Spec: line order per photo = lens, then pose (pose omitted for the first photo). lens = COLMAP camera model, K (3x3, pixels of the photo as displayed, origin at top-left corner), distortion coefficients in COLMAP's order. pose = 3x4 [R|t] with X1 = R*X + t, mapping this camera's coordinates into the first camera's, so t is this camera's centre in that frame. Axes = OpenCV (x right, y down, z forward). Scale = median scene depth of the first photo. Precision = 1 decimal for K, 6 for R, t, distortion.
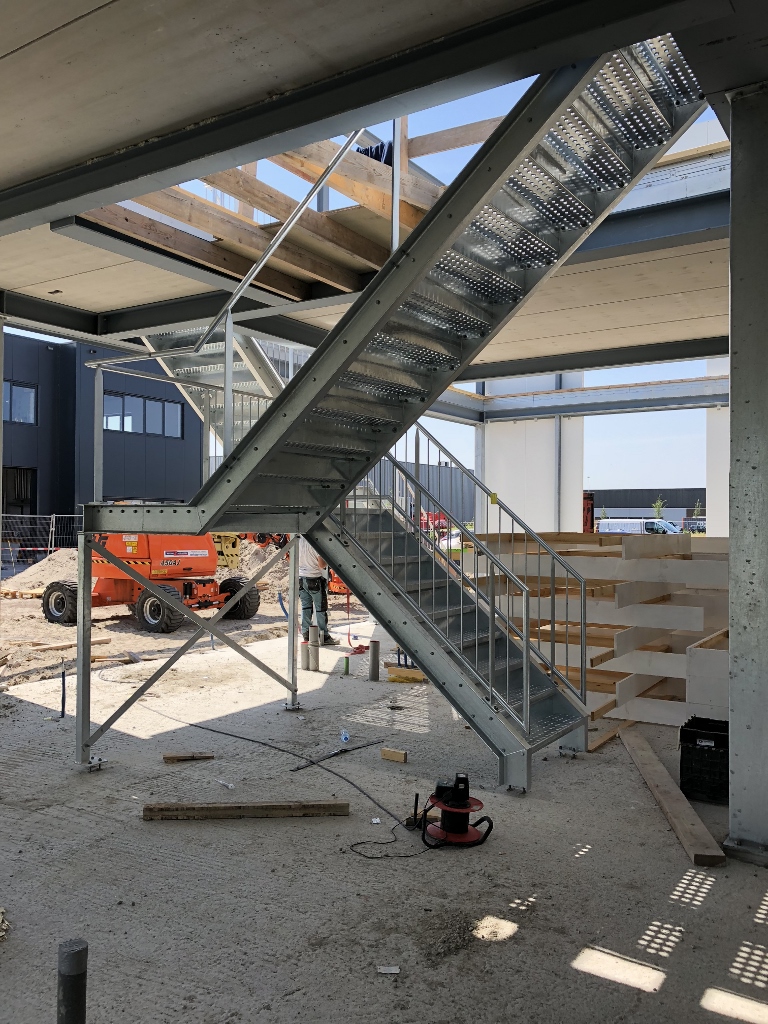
lens RADIAL K [[837.5, 0, 389.9], [0, 837.5, 512.6], [0, 0, 1]] dist [0.018851, -0.011067]
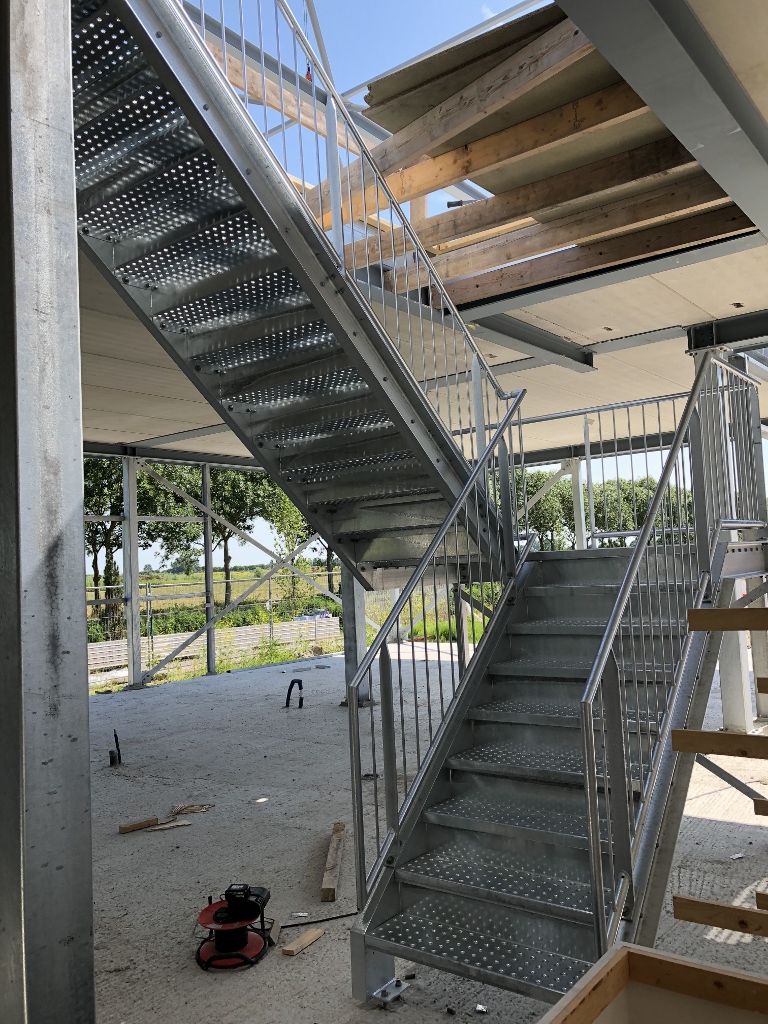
lens RADIAL K [[837.5, 0, 384.1], [0, 837.5, 511.7], [0, 0, 1]] dist [0.018851, -0.011067]
pose [[-0.076093, -0.064787, -0.994994, 0.310155], [0.059981, 0.995782, -0.069425, 0.000349], [0.995295, -0.064963, -0.071886, 0.403263]]
